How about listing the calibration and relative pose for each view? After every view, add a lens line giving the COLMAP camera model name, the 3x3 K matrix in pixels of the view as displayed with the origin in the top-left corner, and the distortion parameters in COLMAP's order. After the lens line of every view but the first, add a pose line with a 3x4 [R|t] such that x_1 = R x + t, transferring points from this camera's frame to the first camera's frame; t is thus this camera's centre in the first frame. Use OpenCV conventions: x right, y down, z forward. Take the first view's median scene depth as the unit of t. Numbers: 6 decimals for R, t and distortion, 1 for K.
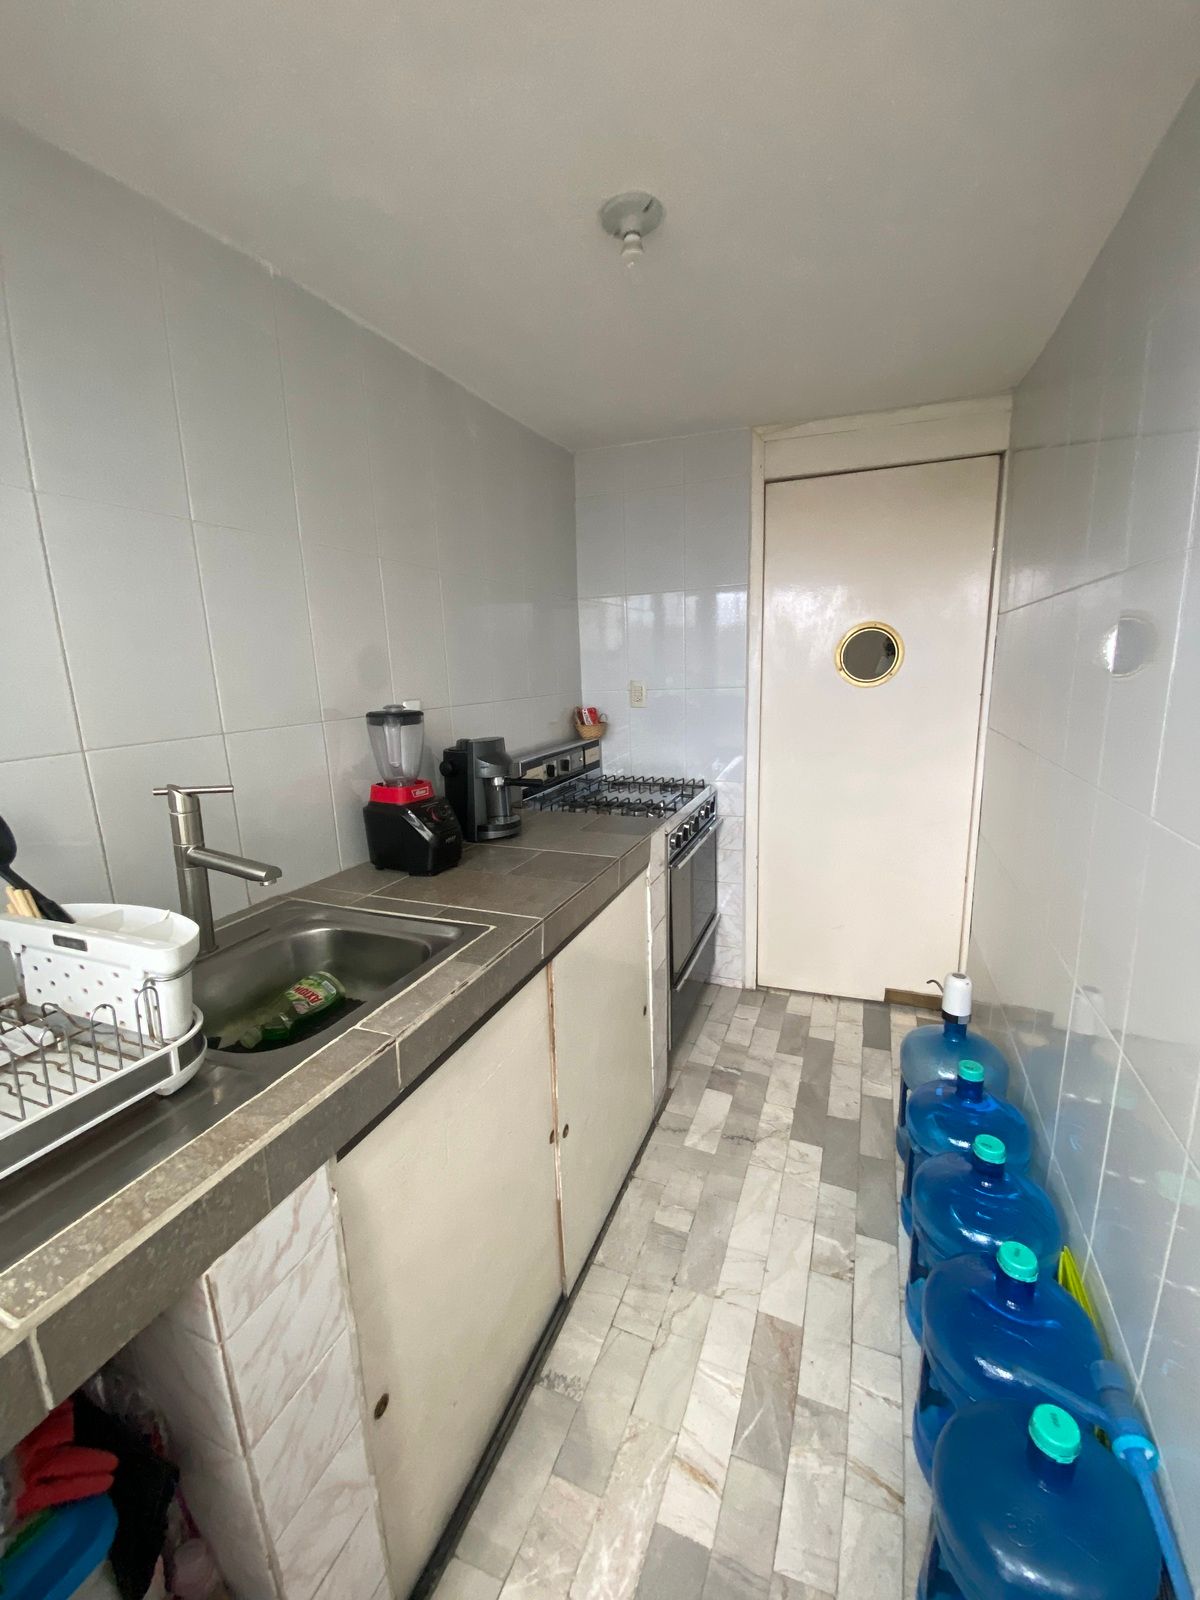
lens RADIAL K [[651.6, 0, 602.8], [0, 651.6, 804.0], [0, 0, 1]] dist [0.032090, -0.023715]
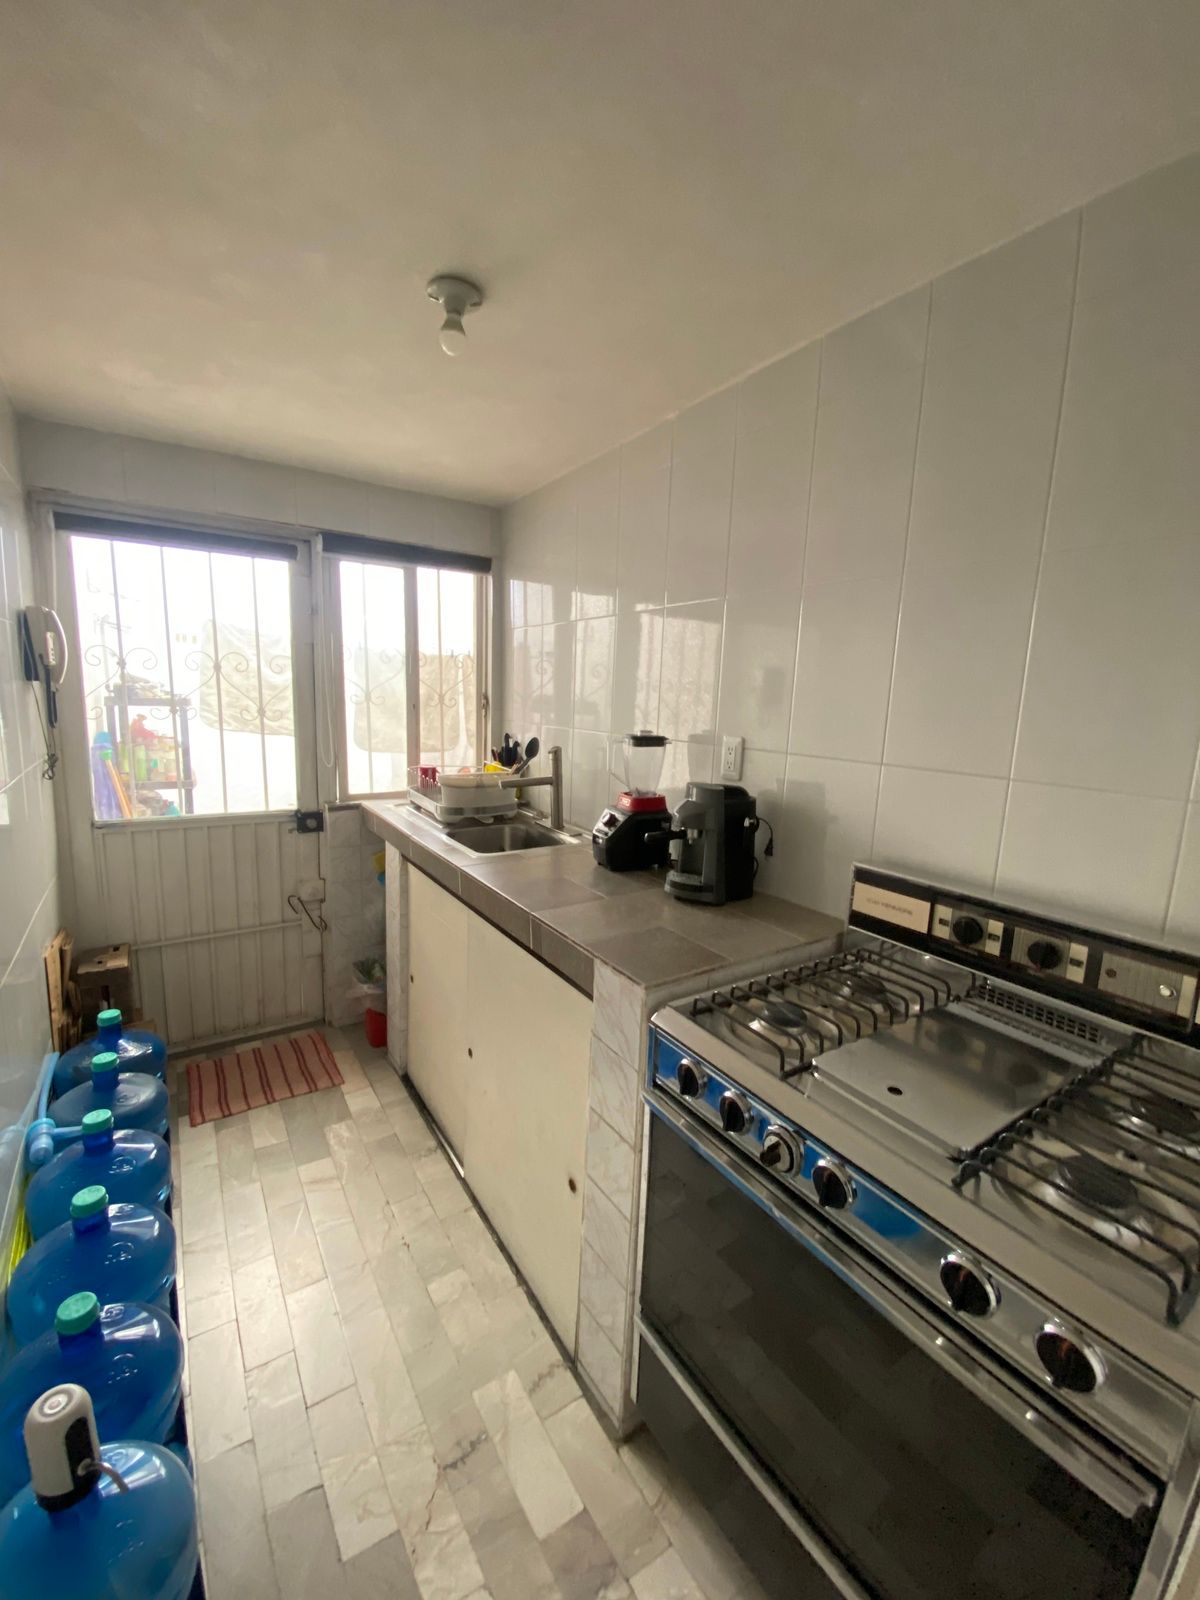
lens RADIAL K [[651.6, 0, 602.8], [0, 651.6, 804.0], [0, 0, 1]] dist [0.032090, -0.023715]
pose [[-0.565240, 0.148041, -0.811534, 0.603720], [-0.191059, 0.933522, 0.303369, -0.313269], [0.802496, 0.326527, -0.499379, 1.334268]]
